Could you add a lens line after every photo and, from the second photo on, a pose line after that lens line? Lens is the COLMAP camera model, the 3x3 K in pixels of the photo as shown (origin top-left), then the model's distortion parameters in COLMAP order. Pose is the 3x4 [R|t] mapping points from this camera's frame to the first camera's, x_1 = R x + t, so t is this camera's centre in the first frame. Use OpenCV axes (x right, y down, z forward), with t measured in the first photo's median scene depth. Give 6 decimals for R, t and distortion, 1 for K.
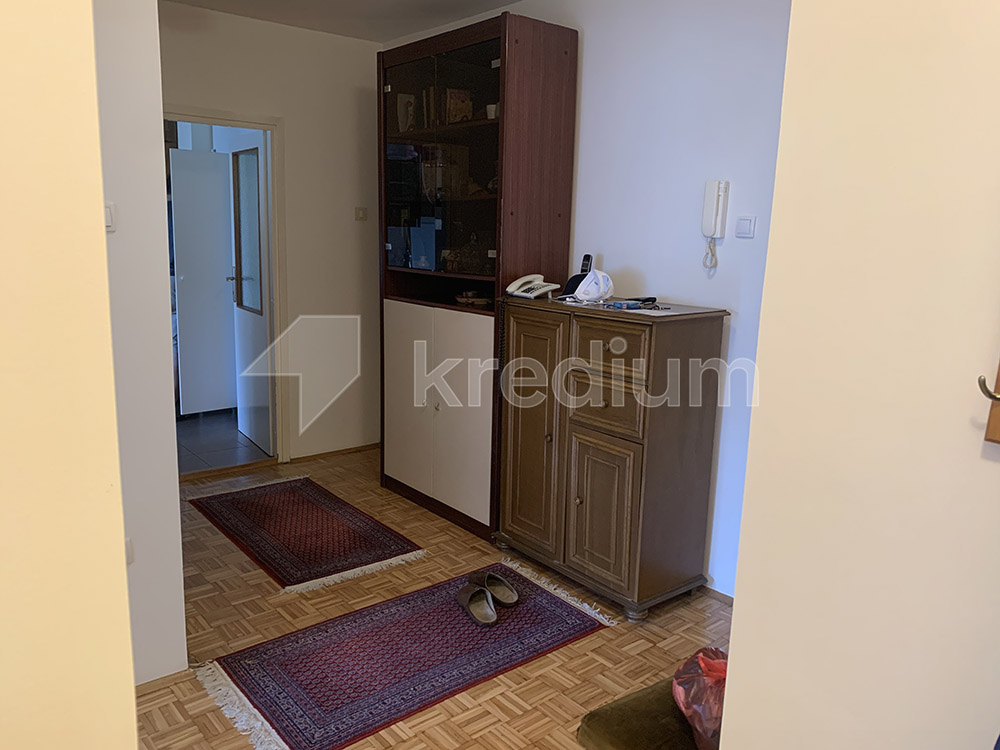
lens RADIAL K [[766.6, 0, 498.9], [0, 766.6, 373.4], [0, 0, 1]] dist [0.030254, 0.001921]
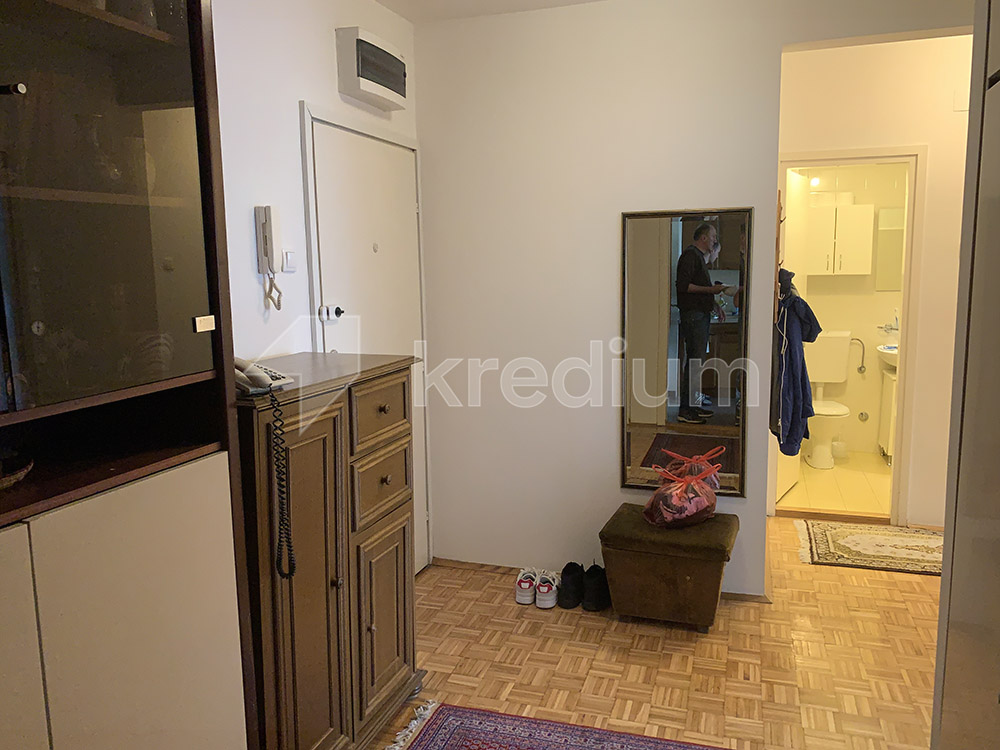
lens RADIAL K [[766.6, 0, 500.6], [0, 766.6, 373.8], [0, 0, 1]] dist [0.030254, 0.001921]
pose [[-0.512311, -0.126501, 0.849432, -0.692913], [0.160384, 0.957597, 0.239341, -0.279473], [-0.843691, 0.258853, -0.470299, 1.420799]]
